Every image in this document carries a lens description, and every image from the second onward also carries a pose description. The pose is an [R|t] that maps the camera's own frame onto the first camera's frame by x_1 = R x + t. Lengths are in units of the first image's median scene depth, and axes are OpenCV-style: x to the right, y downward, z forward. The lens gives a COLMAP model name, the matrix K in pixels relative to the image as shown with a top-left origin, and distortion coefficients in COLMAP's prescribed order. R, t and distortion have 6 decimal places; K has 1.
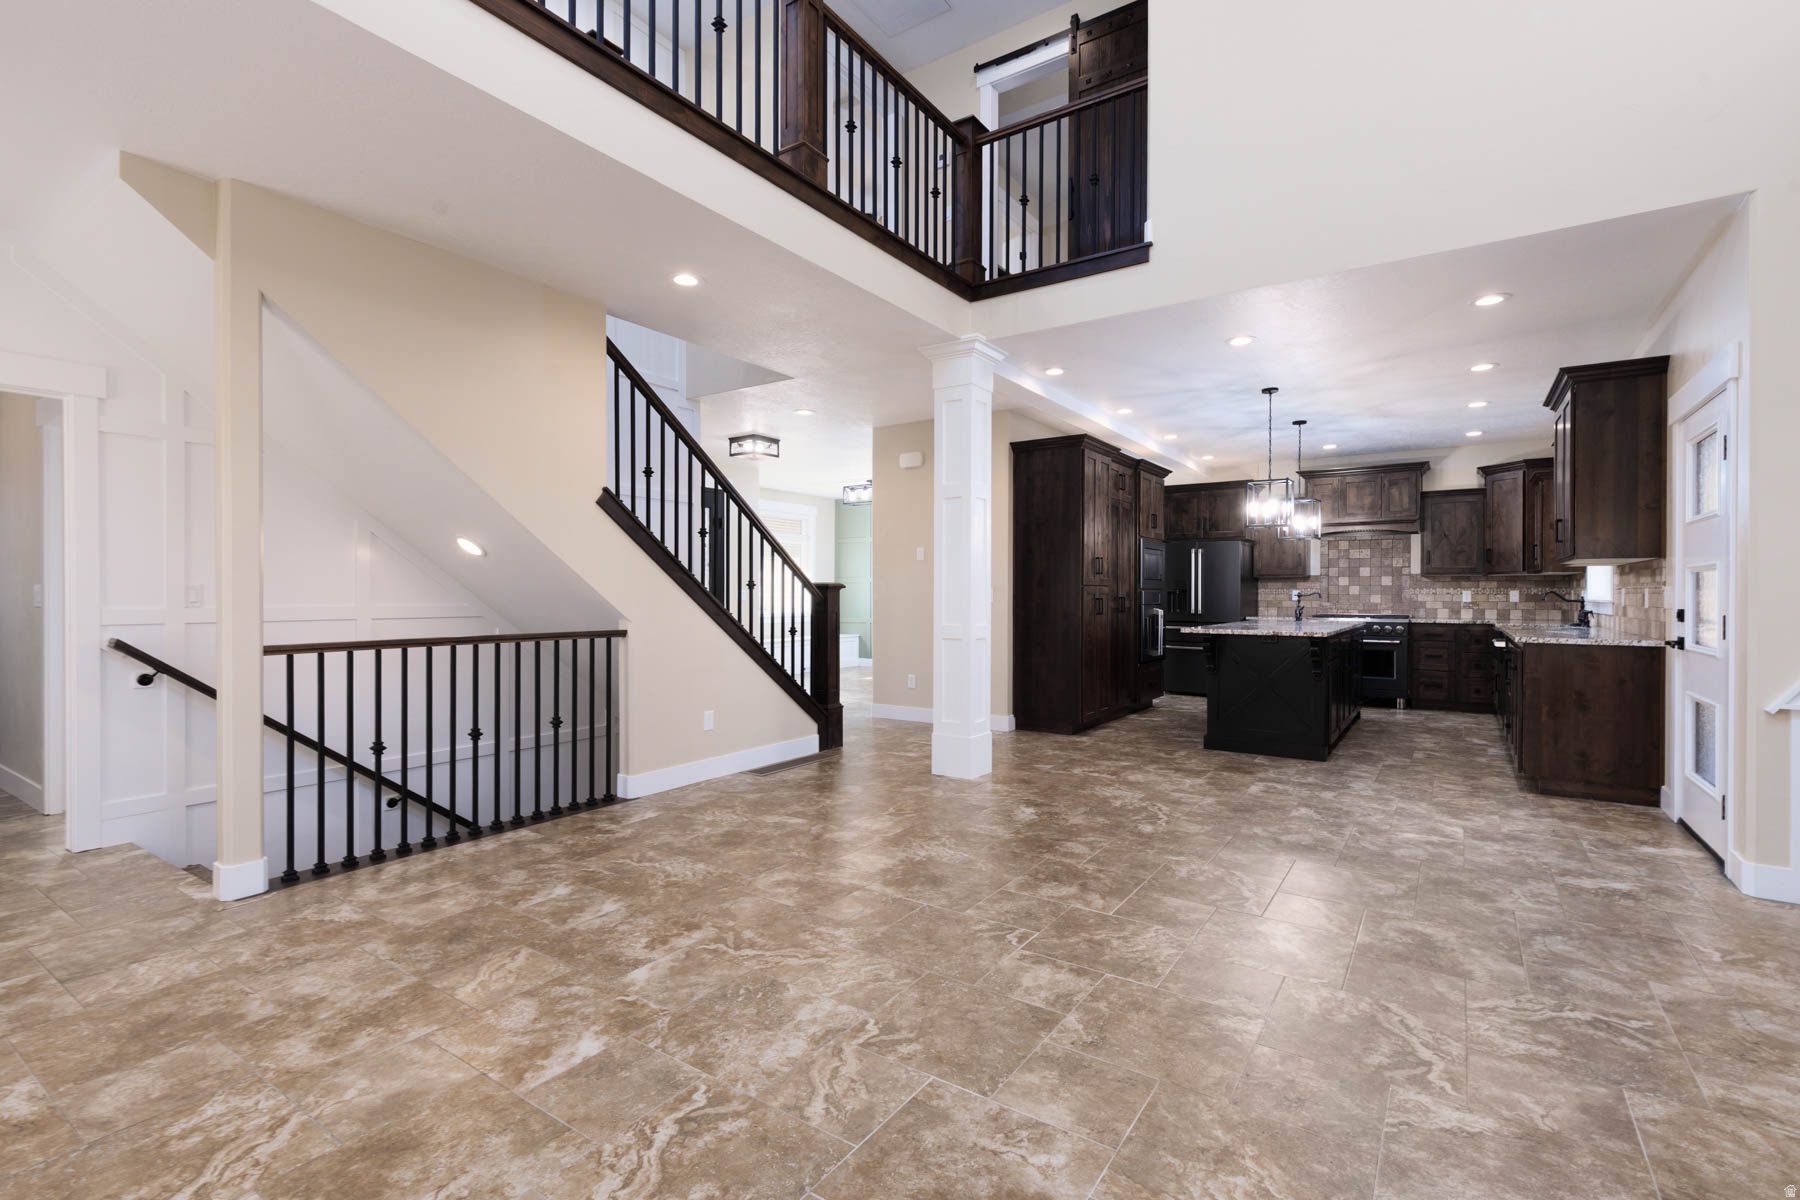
lens RADIAL K [[824.8, 0, 904.7], [0, 824.8, 586.0], [0, 0, 1]] dist [0.007618, 0.000430]
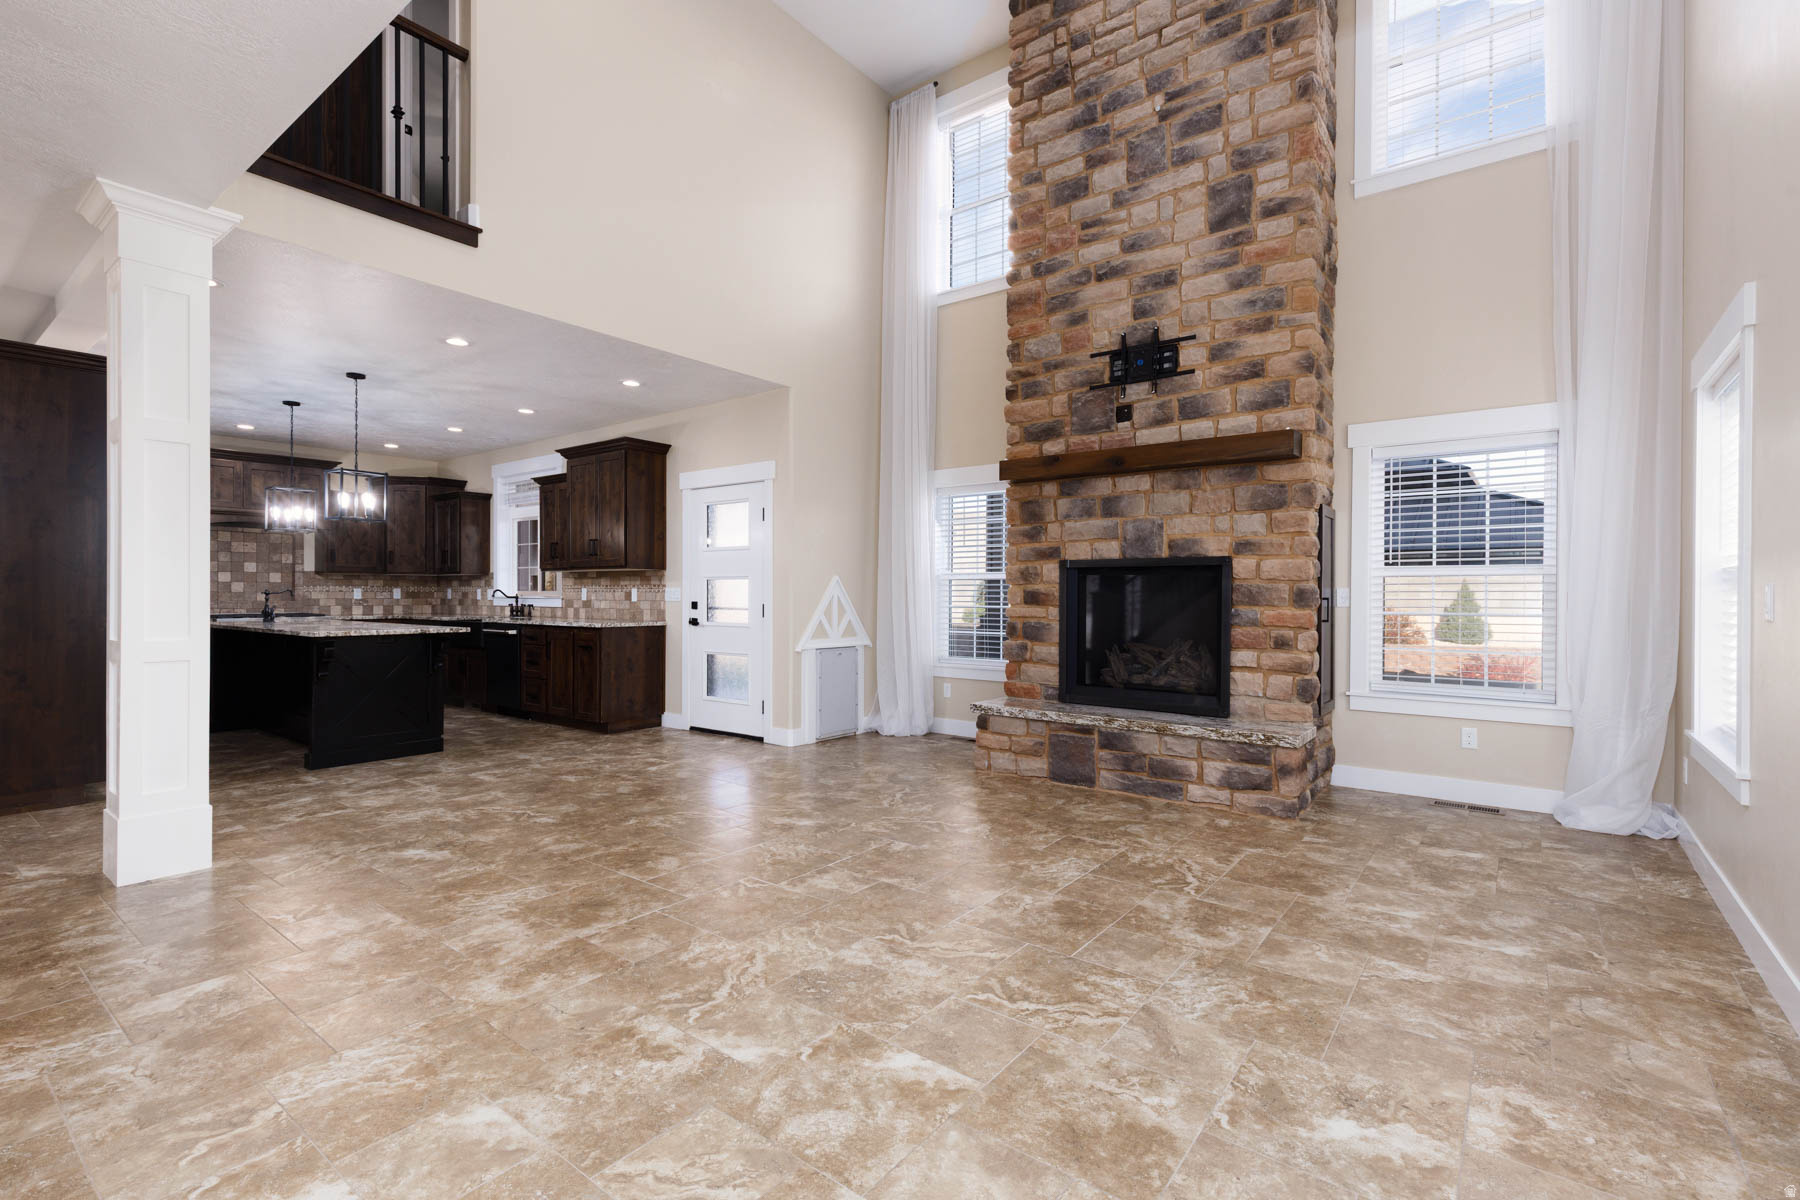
lens RADIAL K [[824.8, 0, 894.9], [0, 824.8, 599.9], [0, 0, 1]] dist [0.007618, 0.000430]
pose [[0.057609, -0.010826, 0.998281, -1.005834], [-0.011133, 0.999872, 0.011486, 0.001303], [-0.998277, -0.011776, 0.057481, 0.714902]]
